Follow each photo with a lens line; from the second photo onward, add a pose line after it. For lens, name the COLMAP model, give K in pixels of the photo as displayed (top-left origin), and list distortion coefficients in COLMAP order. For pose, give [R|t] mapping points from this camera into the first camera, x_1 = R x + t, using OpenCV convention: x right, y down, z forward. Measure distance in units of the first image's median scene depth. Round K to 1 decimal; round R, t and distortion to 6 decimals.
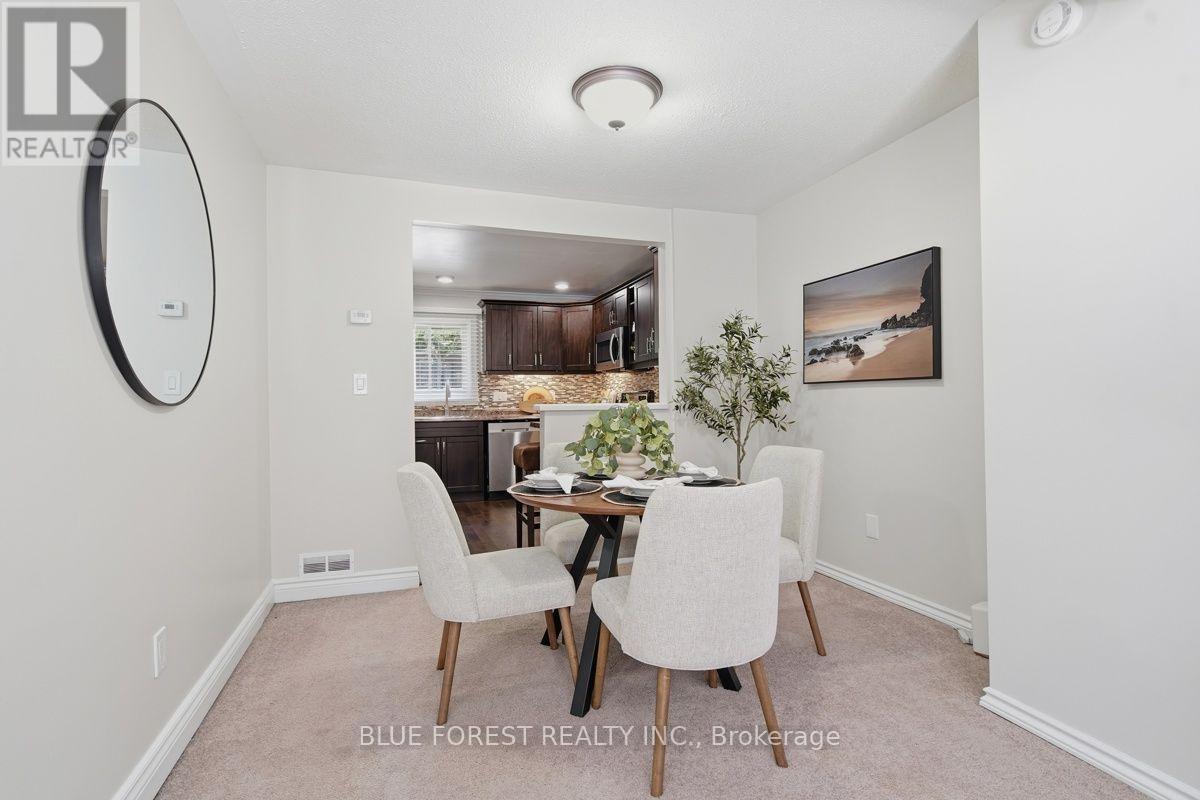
lens RADIAL K [[558.9, 0, 601.5], [0, 558.9, 400.3], [0, 0, 1]] dist [-0.002683, 0.000535]
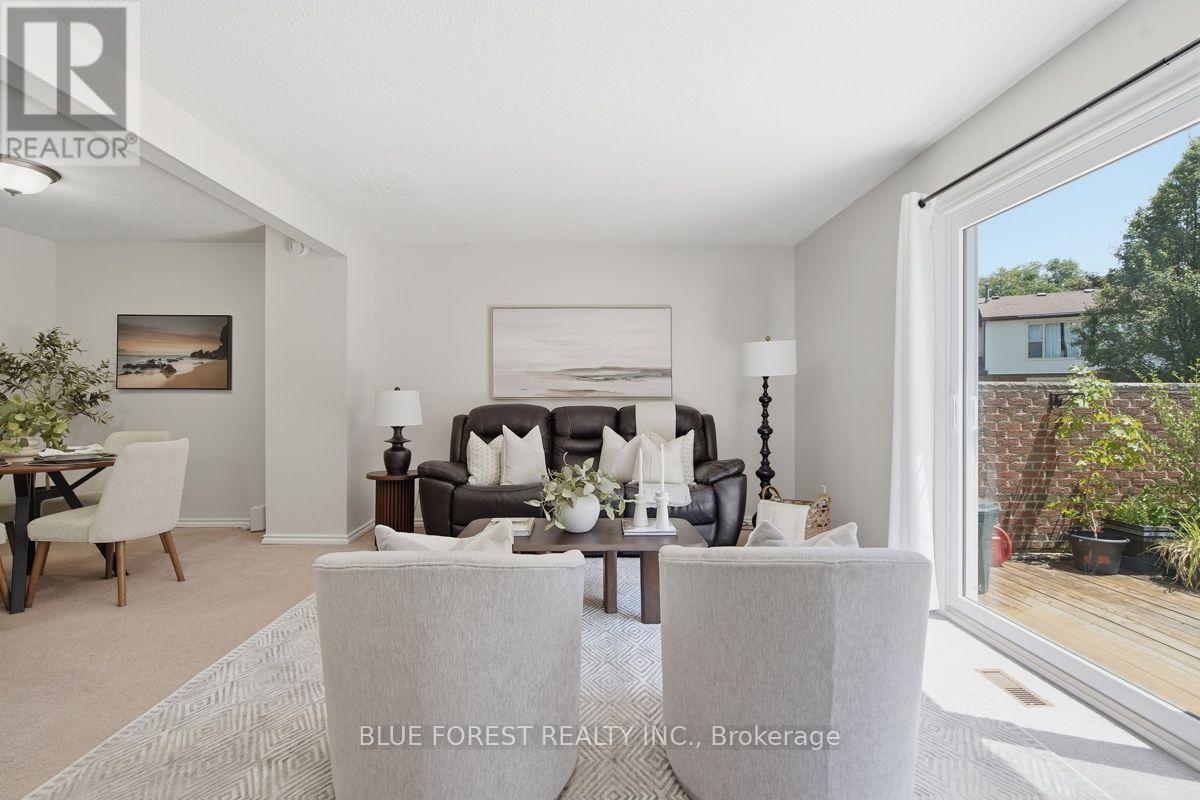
lens RADIAL K [[558.9, 0, 596.3], [0, 558.9, 402.2], [0, 0, 1]] dist [-0.002683, 0.000535]
pose [[0.304361, 0.011664, 0.952485, -0.615581], [-0.004968, 0.999931, -0.010657, 0.012470], [-0.952544, -0.001489, 0.304398, -0.549826]]
